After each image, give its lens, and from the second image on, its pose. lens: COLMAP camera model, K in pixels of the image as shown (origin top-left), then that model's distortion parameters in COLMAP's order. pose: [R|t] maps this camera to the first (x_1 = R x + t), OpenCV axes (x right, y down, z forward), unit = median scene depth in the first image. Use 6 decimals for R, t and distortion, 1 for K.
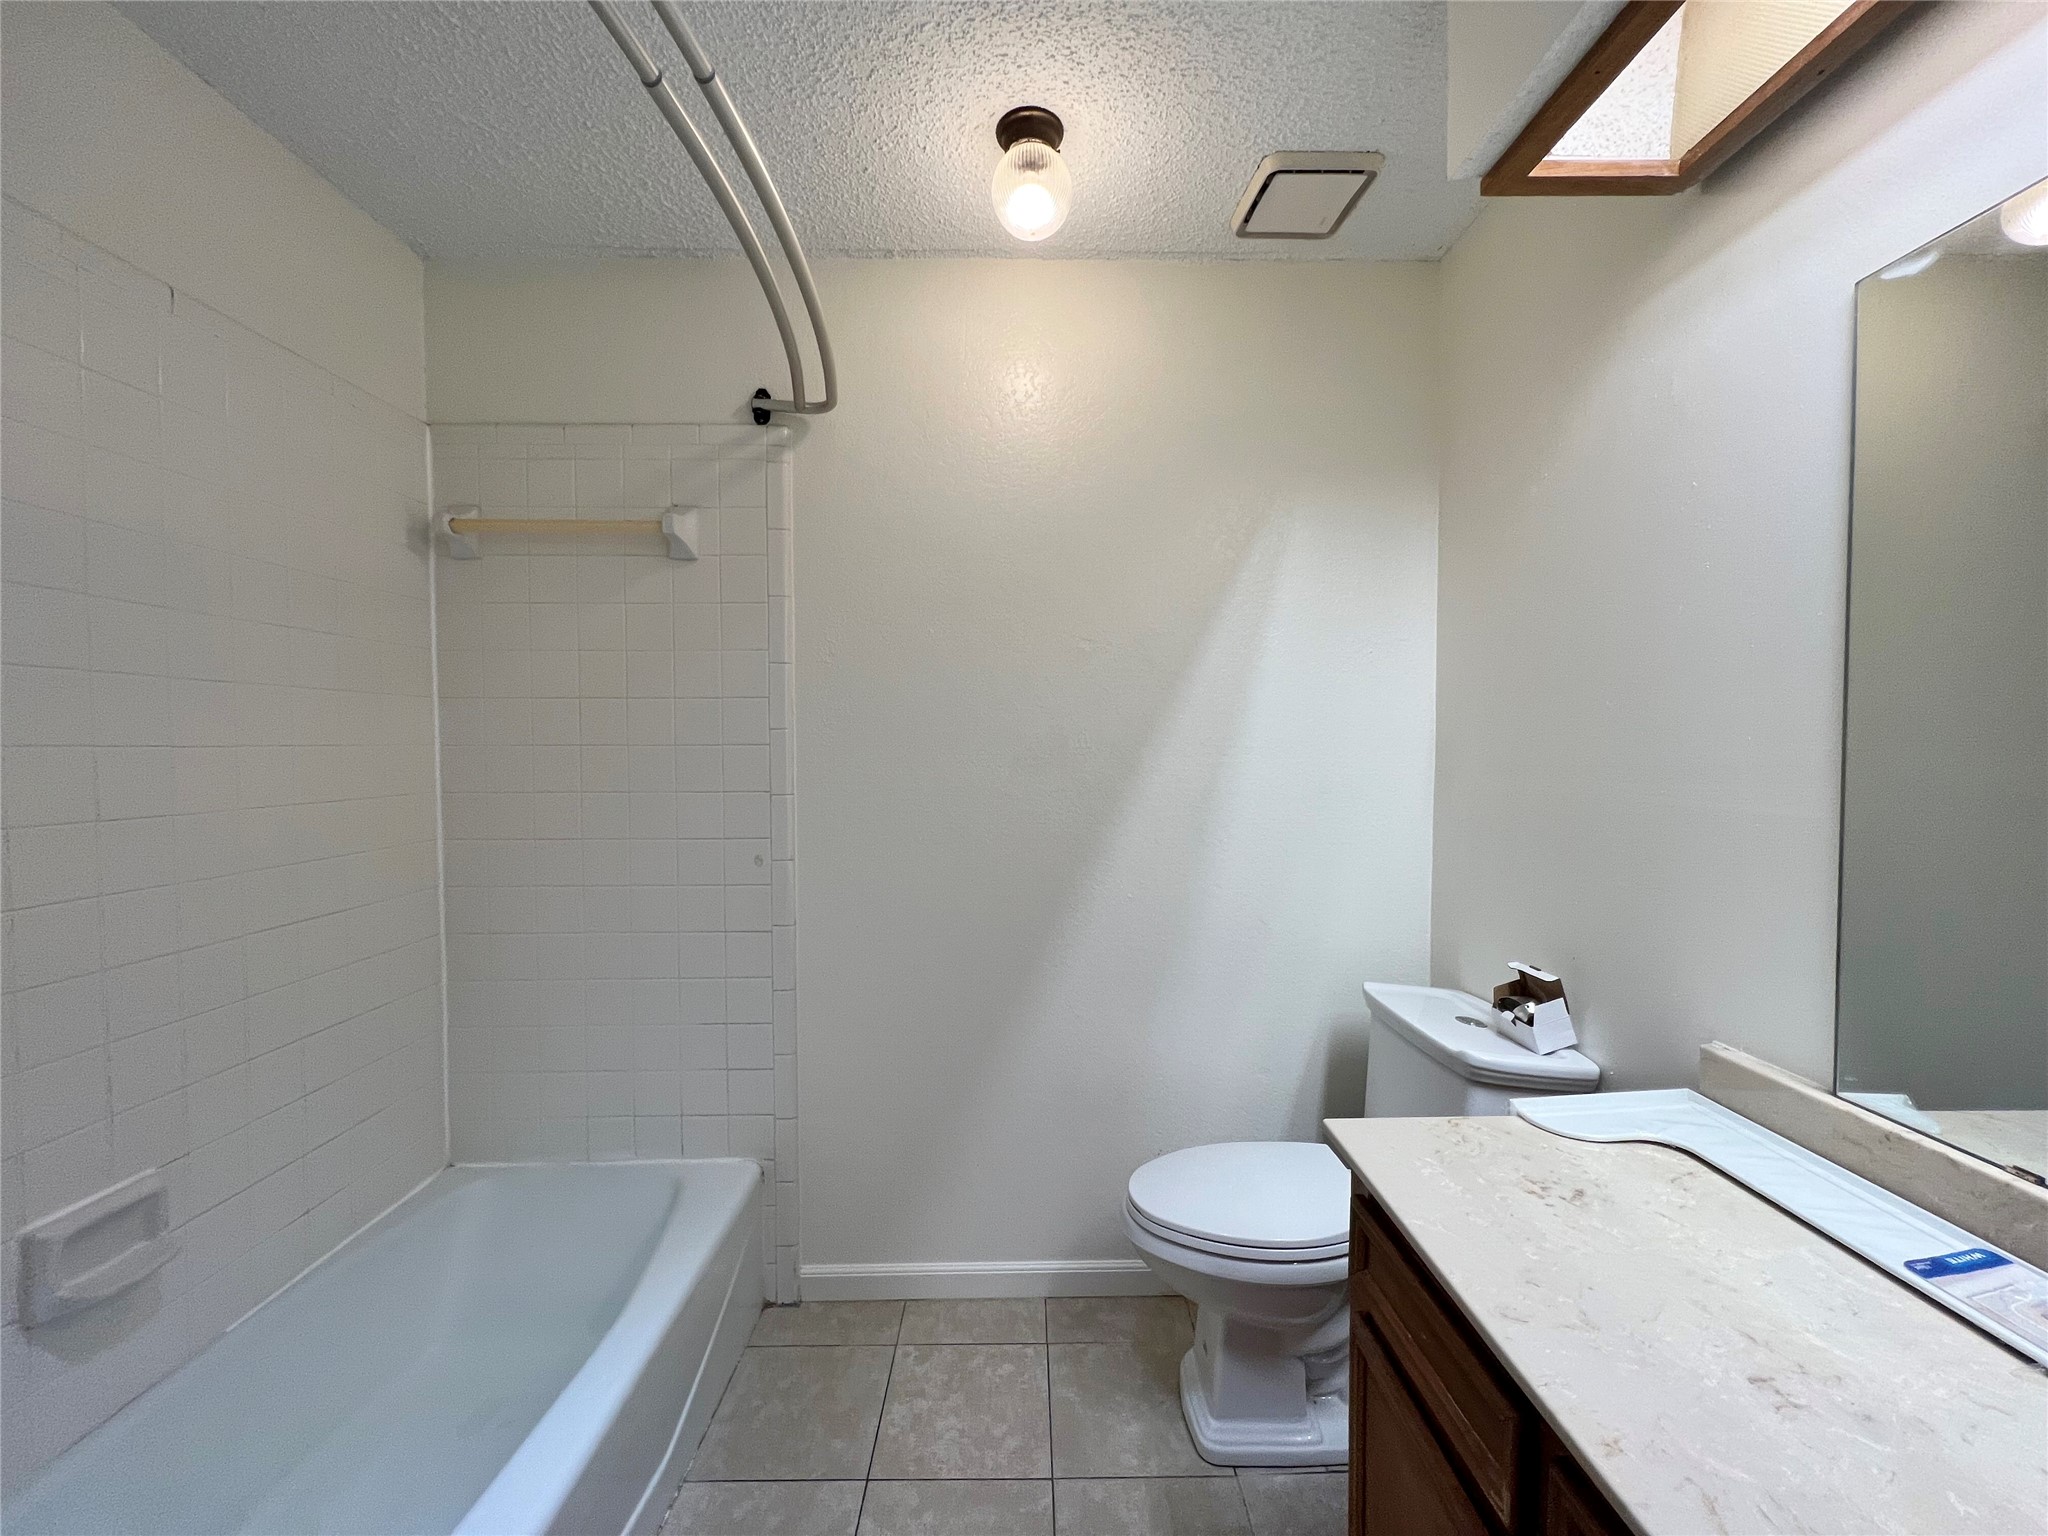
lens RADIAL K [[823.9, 0, 1026.6], [0, 823.9, 764.7], [0, 0, 1]] dist [0.000654, -0.000169]
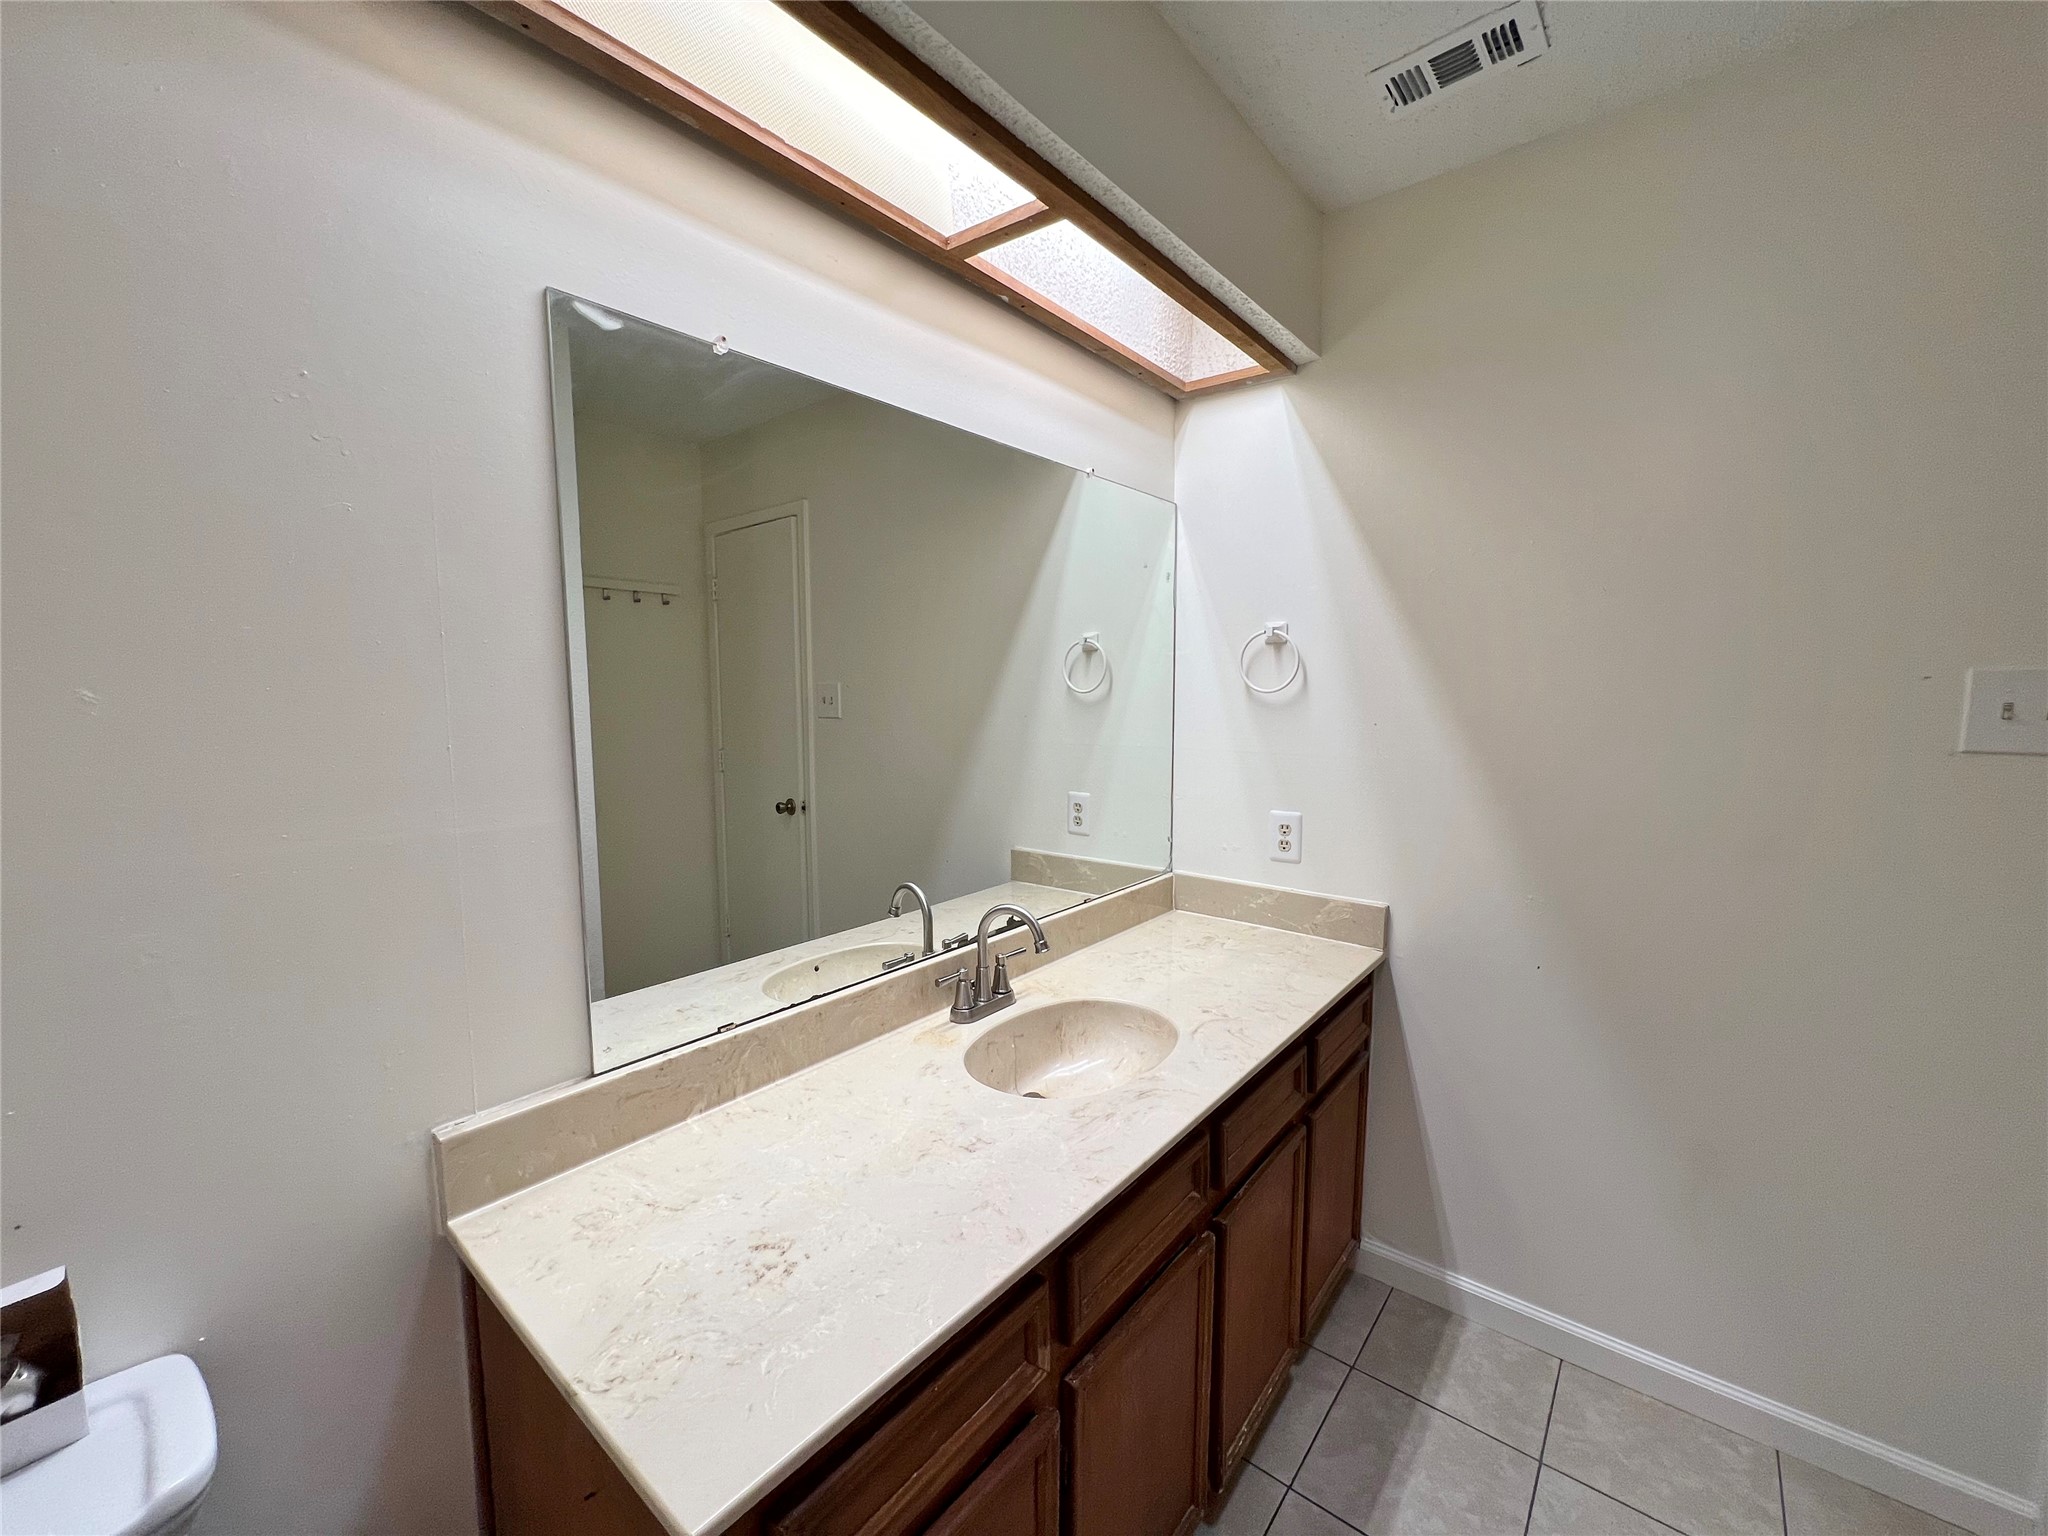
lens RADIAL K [[823.8, 0, 1021.4], [0, 823.8, 768.1], [0, 0, 1]] dist [-0.004239, 0.000700]
pose [[-0.774617, -0.054594, 0.630070, -0.105068], [0.017101, 0.994095, 0.107159, -0.107731], [-0.632199, 0.093782, -0.769109, 1.547654]]
